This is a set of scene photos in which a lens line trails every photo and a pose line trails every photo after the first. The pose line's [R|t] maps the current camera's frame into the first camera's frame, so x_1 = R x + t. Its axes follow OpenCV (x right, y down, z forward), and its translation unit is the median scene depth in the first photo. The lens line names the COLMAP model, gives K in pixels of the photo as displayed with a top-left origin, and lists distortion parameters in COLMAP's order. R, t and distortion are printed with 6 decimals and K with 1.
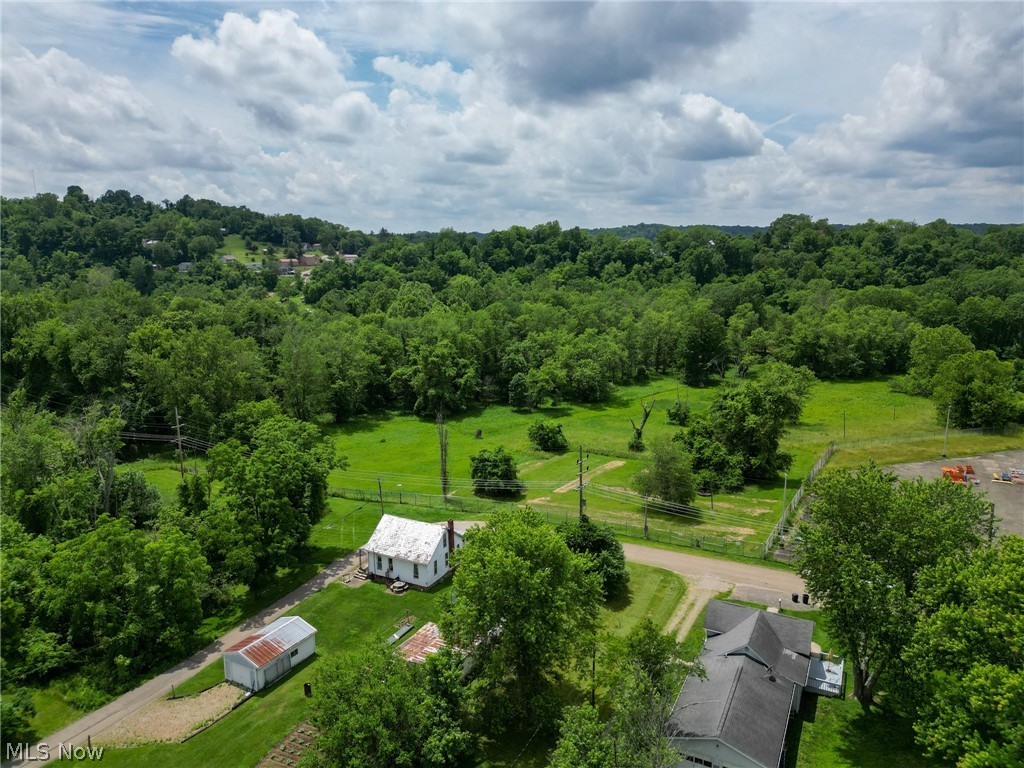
lens RADIAL K [[723.1, 0, 512.0], [0, 723.1, 384.0], [0, 0, 1]] dist [0.047446, -0.043182]
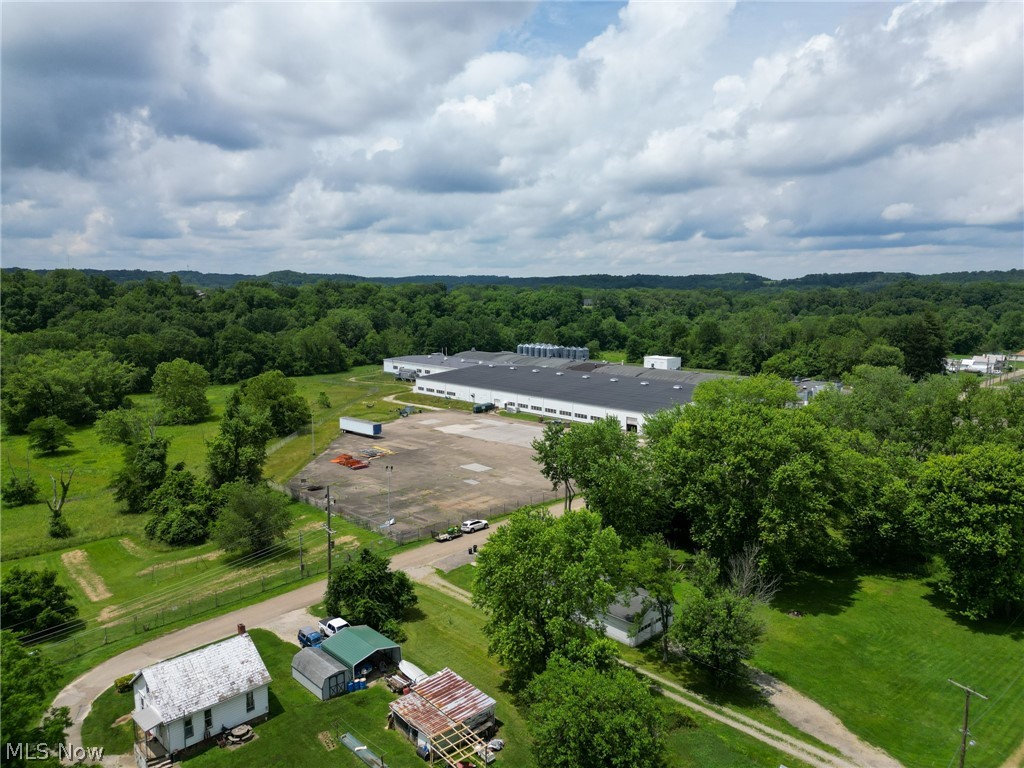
lens RADIAL K [[723.1, 0, 512.0], [0, 723.1, 384.0], [0, 0, 1]] dist [0.047446, -0.043182]
pose [[0.350100, -0.152317, 0.924245, -0.702805], [0.188782, 0.977918, 0.089652, -0.096821], [-0.917492, 0.143094, 0.371124, 0.384026]]
